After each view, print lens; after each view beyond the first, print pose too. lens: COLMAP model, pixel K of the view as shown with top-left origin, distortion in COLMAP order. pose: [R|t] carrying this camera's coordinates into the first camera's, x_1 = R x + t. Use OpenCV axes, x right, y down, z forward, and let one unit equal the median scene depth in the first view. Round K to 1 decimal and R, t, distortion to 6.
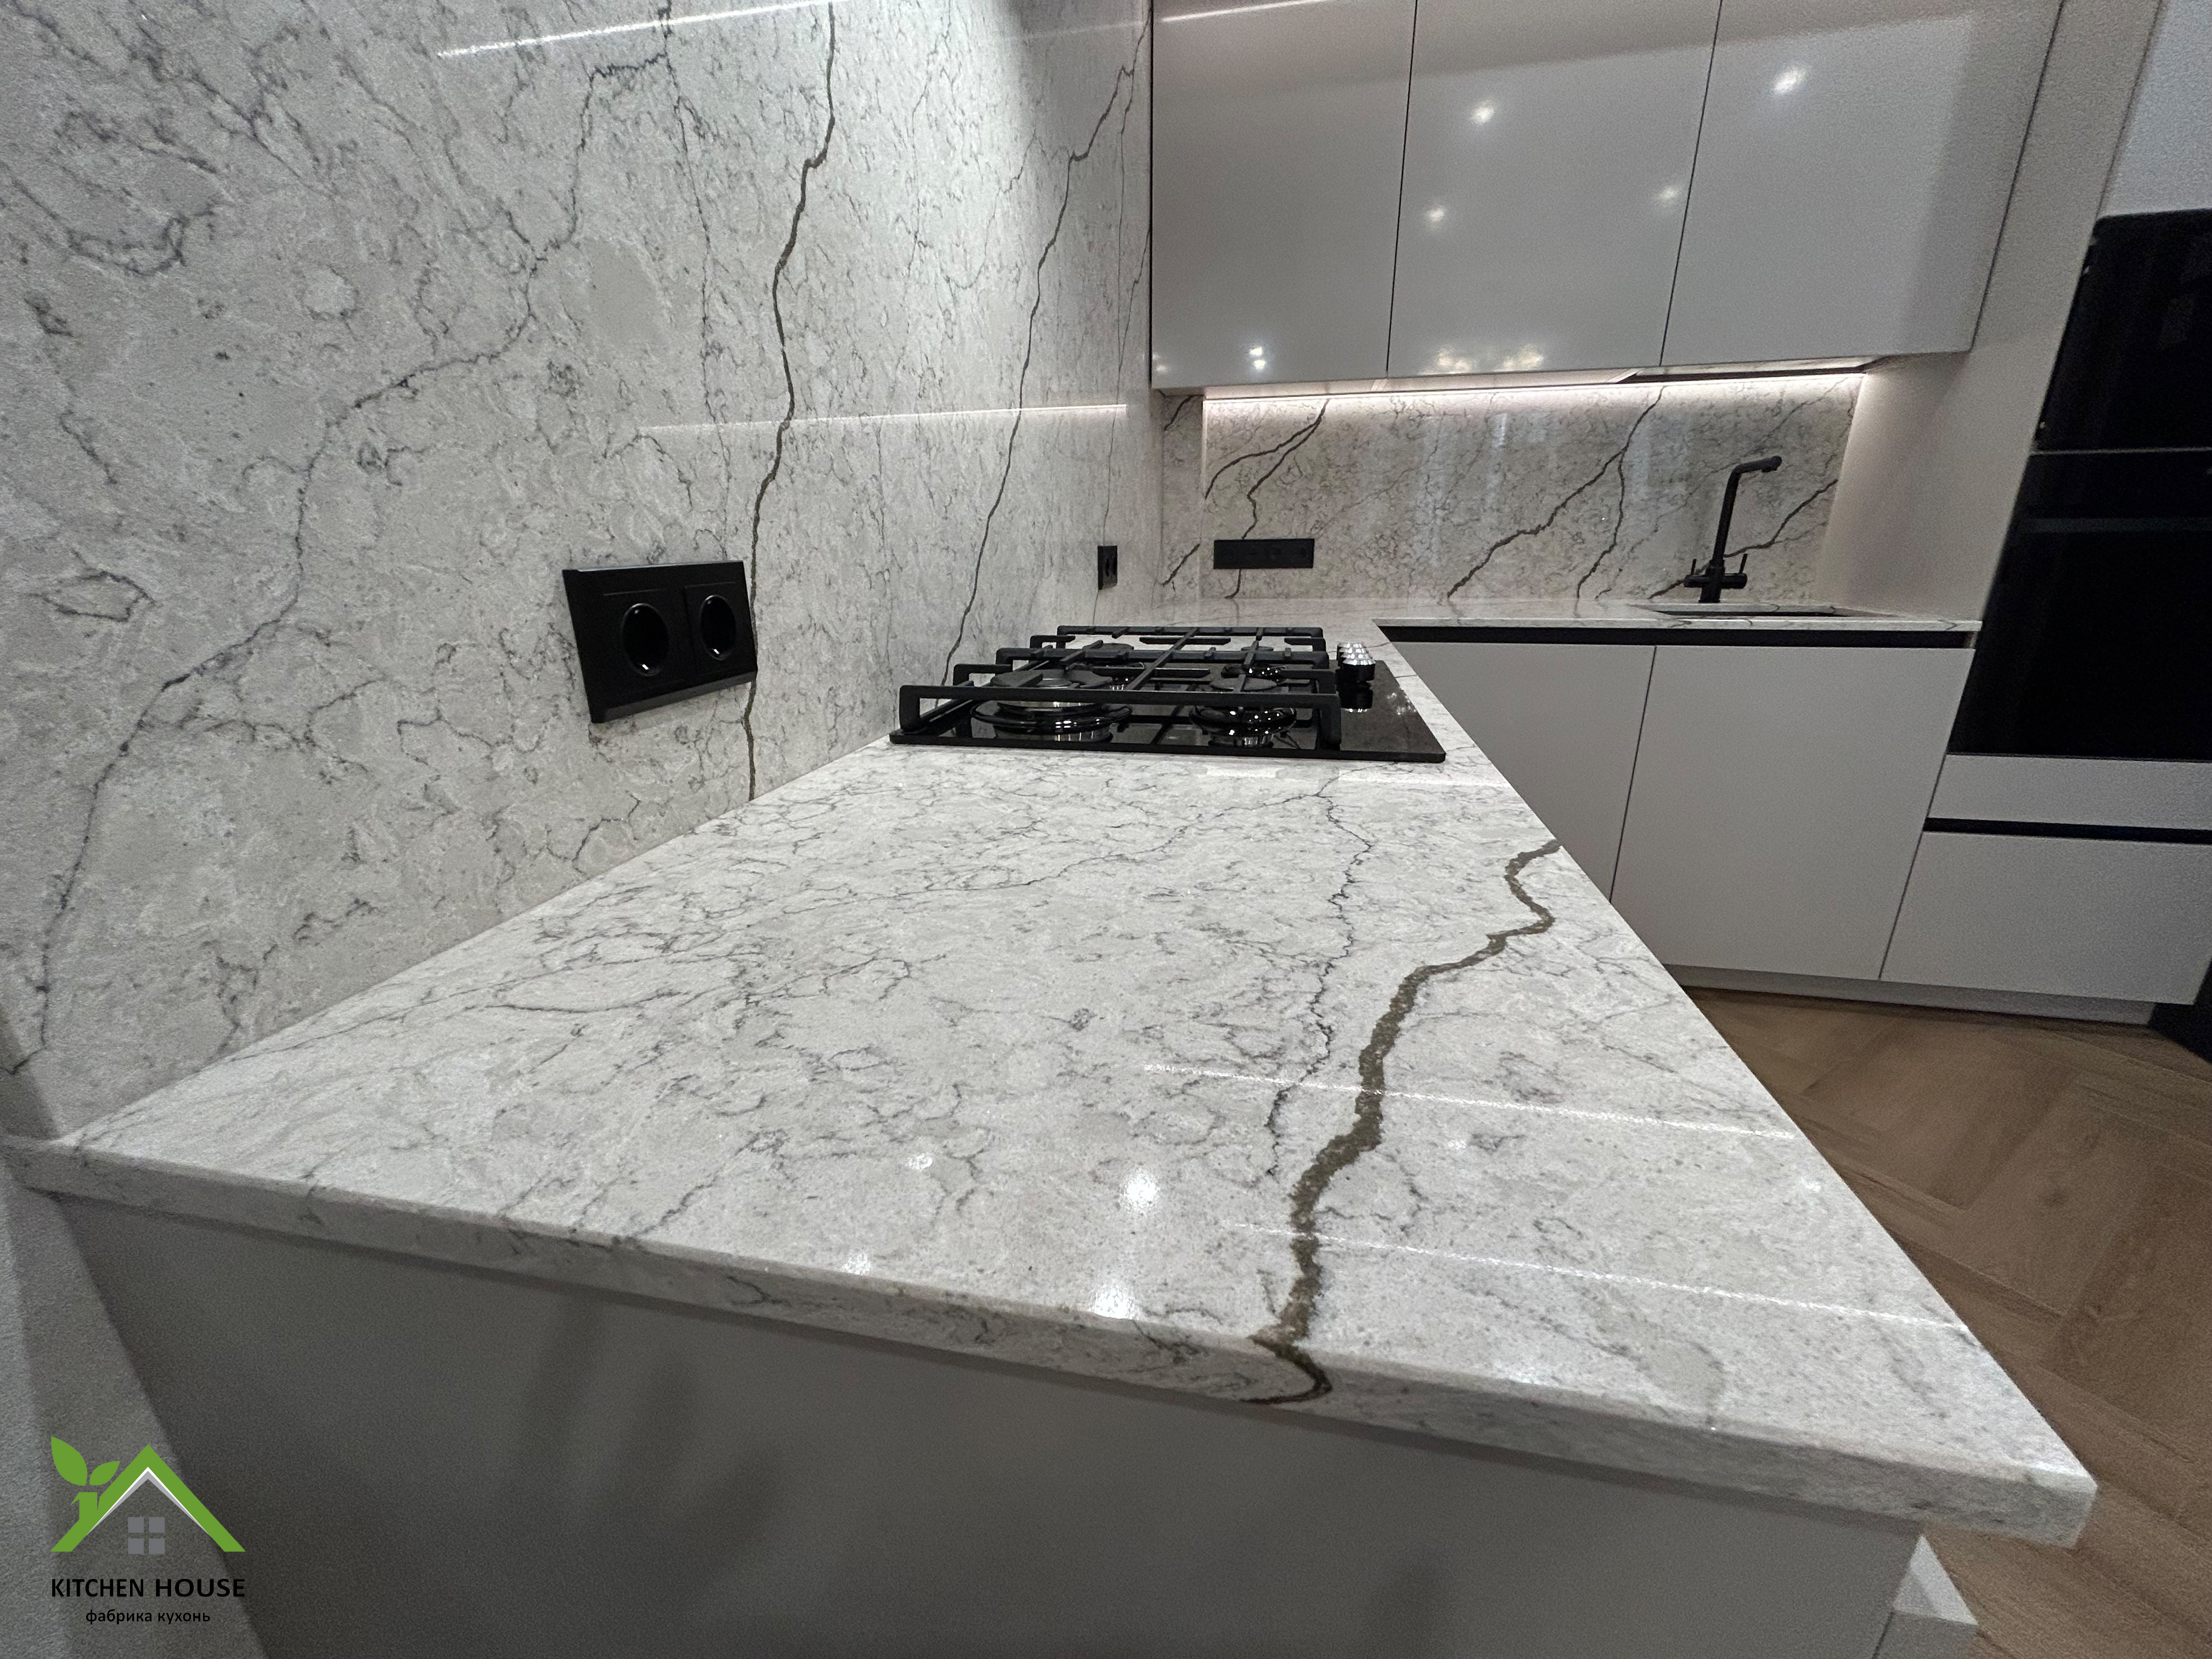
lens RADIAL K [[887.2, 0, 1106.6], [0, 887.2, 825.6], [0, 0, 1]] dist [0.001612, -0.000536]
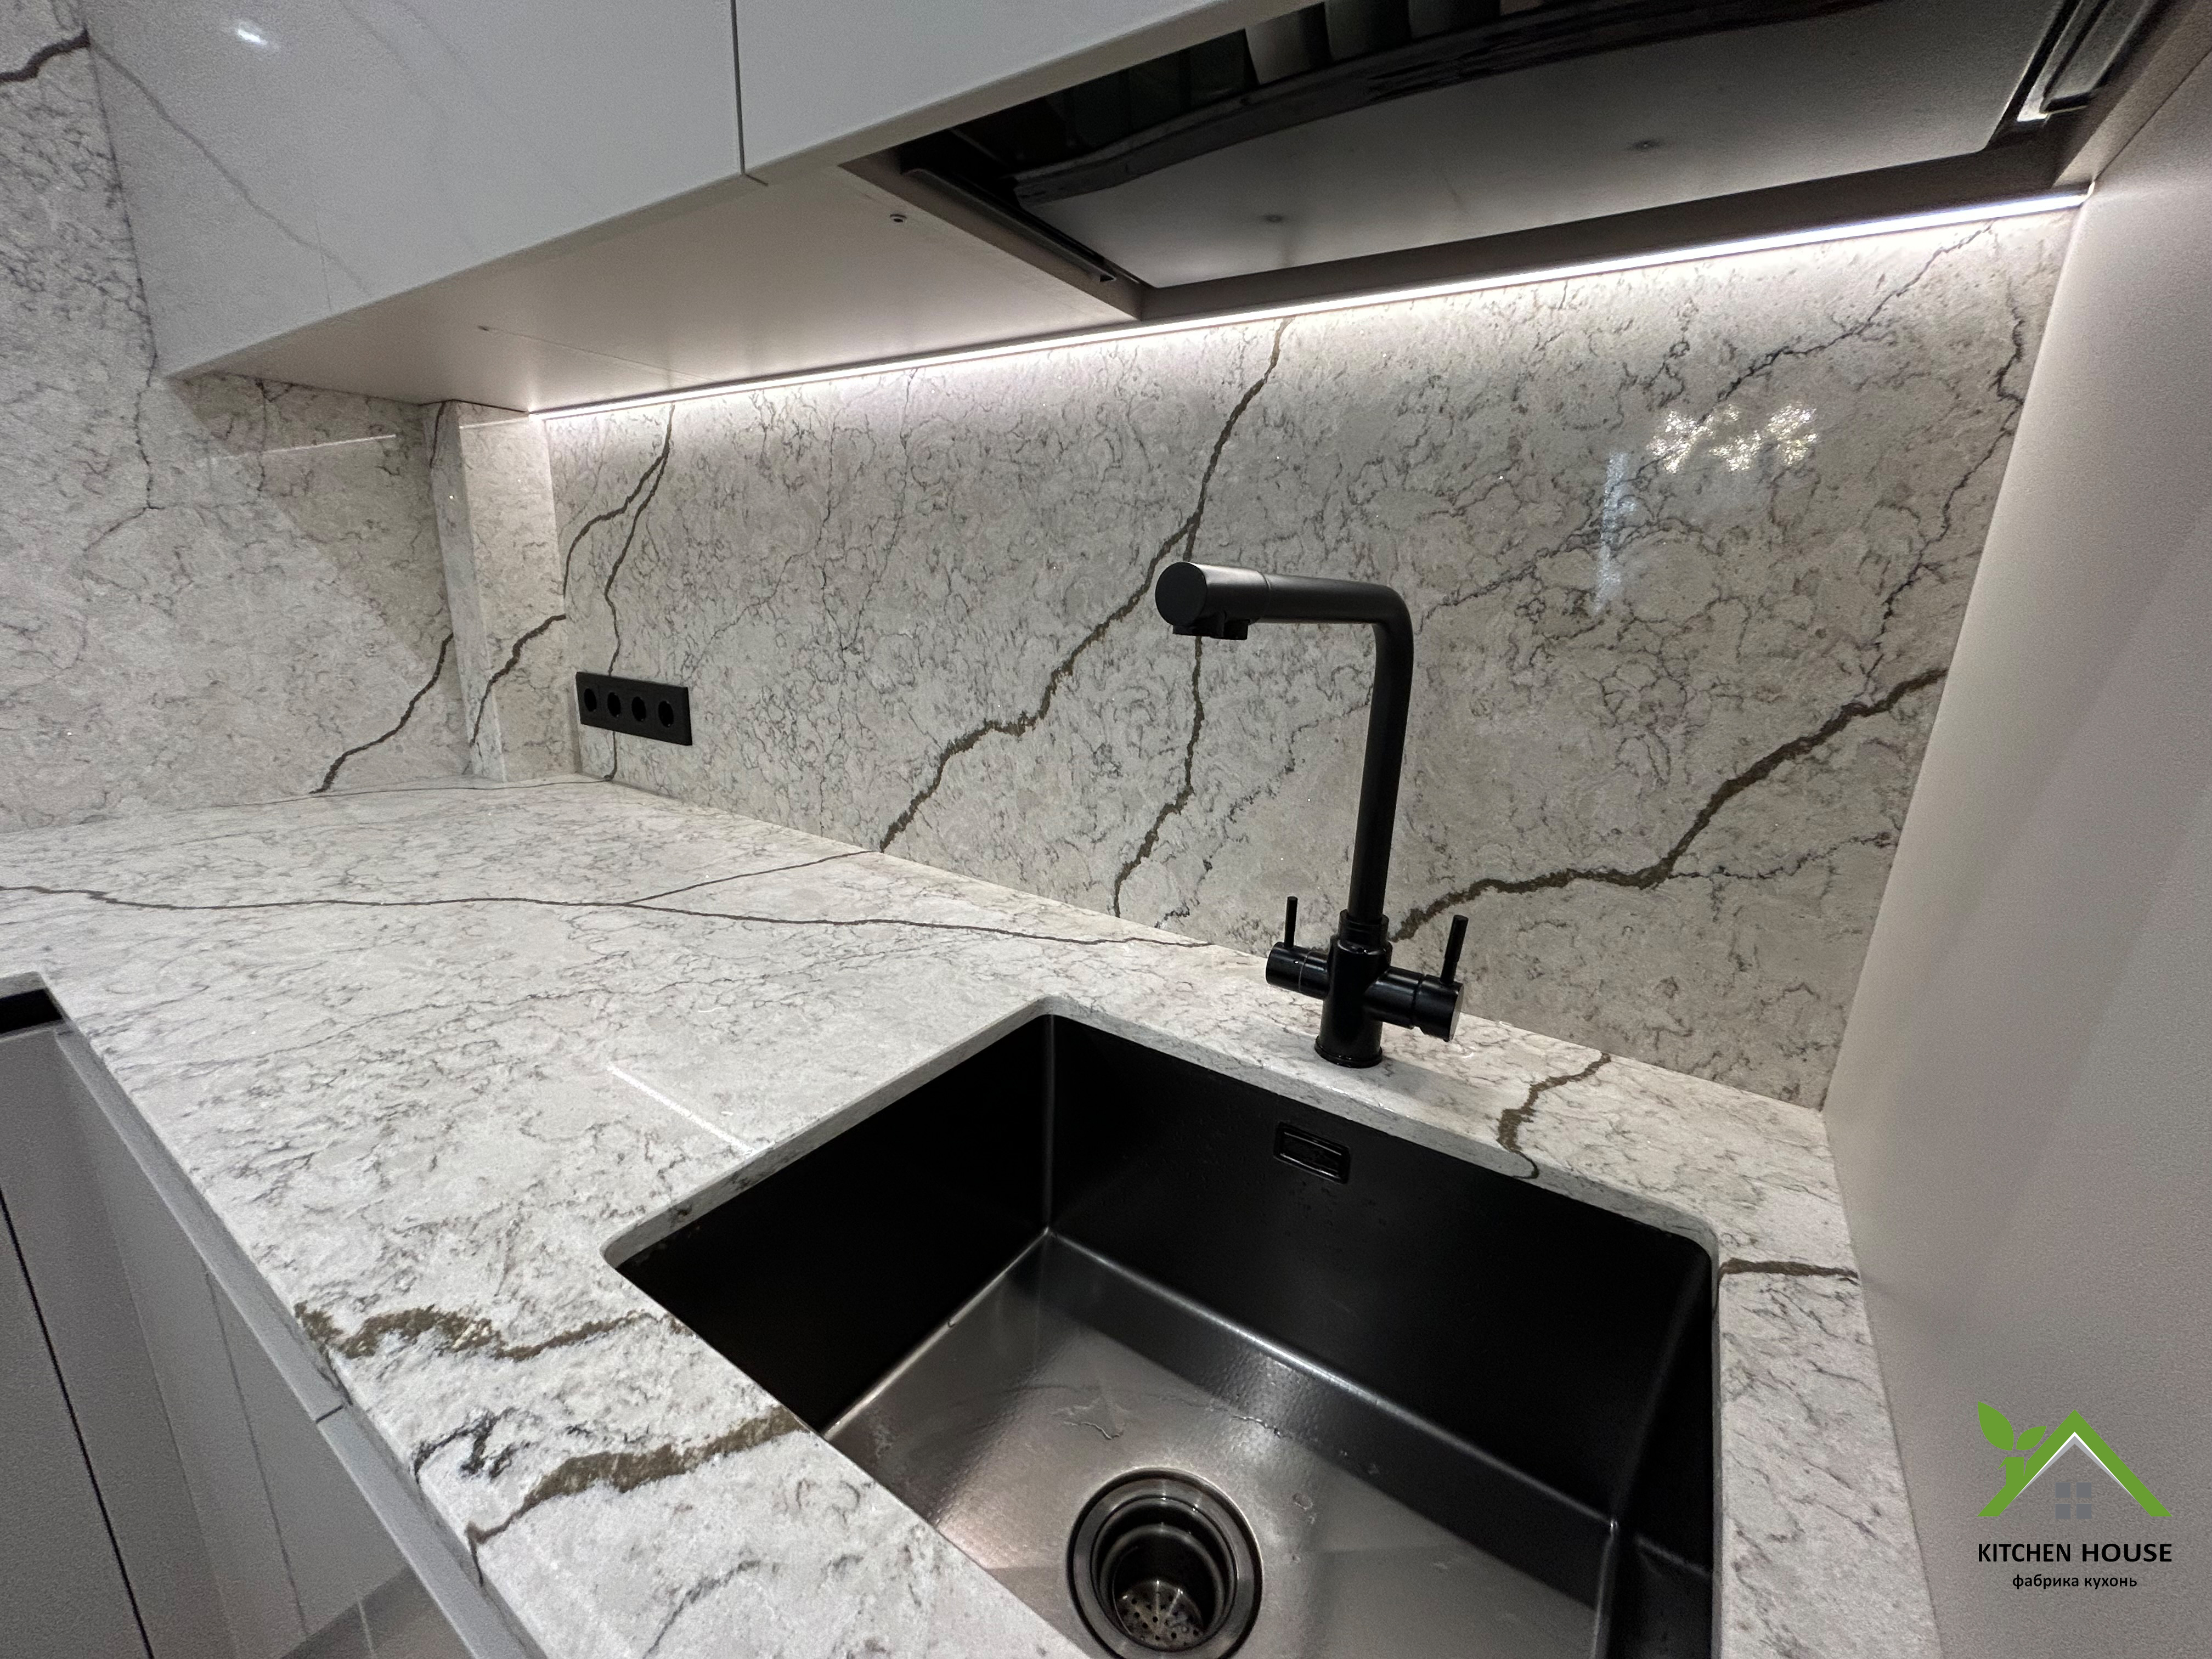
lens RADIAL K [[887.2, 0, 1106.1], [0, 887.2, 825.1], [0, 0, 1]] dist [0.001612, -0.000536]
pose [[0.925549, 0.141463, -0.351208, 0.803536], [-0.162890, 0.986123, -0.032069, -0.347492], [0.341797, 0.086890, 0.935748, 0.808524]]
